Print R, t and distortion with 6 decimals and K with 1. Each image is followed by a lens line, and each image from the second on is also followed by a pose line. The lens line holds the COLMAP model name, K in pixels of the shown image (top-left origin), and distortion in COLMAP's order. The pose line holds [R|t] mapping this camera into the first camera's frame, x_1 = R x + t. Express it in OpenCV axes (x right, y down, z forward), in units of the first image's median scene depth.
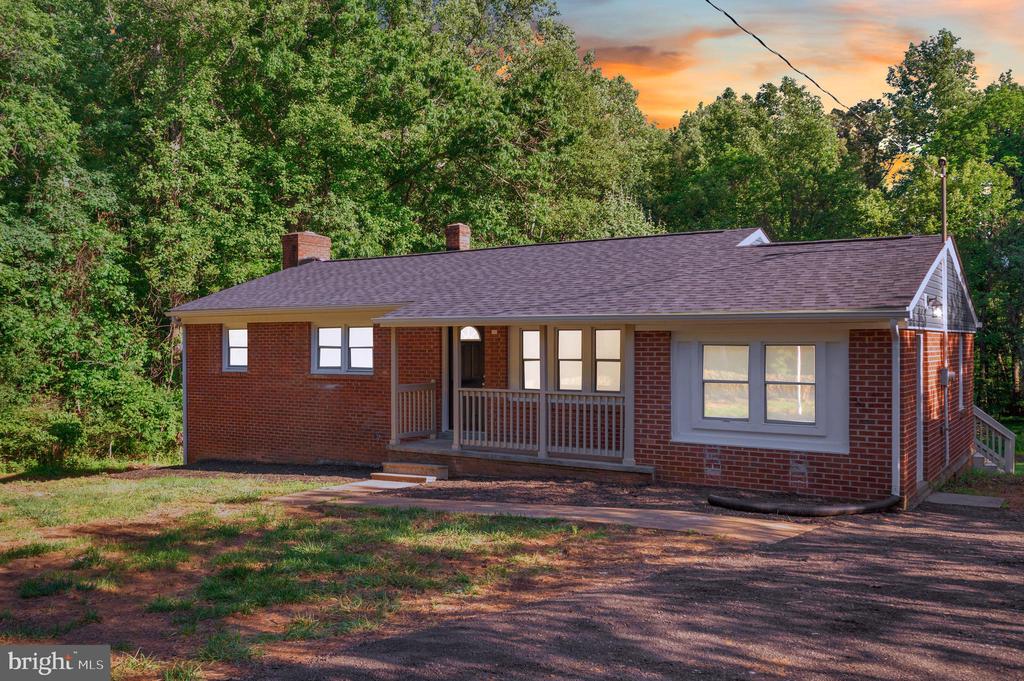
lens RADIAL K [[866.2, 0, 510.3], [0, 866.2, 339.4], [0, 0, 1]] dist [0.000035, -0.013575]
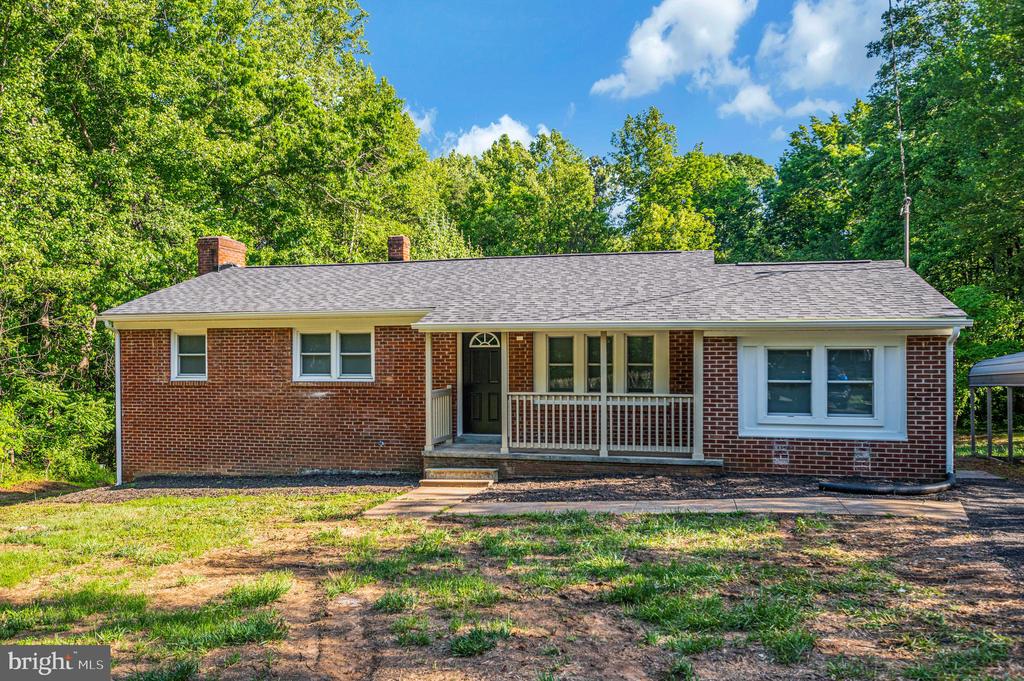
lens RADIAL K [[749.8, 0, 478.5], [0, 749.8, 355.5], [0, 0, 1]] dist [-0.012616, 0.005824]
pose [[0.943312, -0.002227, 0.331900, -0.413721], [0.000320, 0.999983, 0.005799, 0.007916], [-0.331907, -0.005364, 0.943297, 0.189379]]
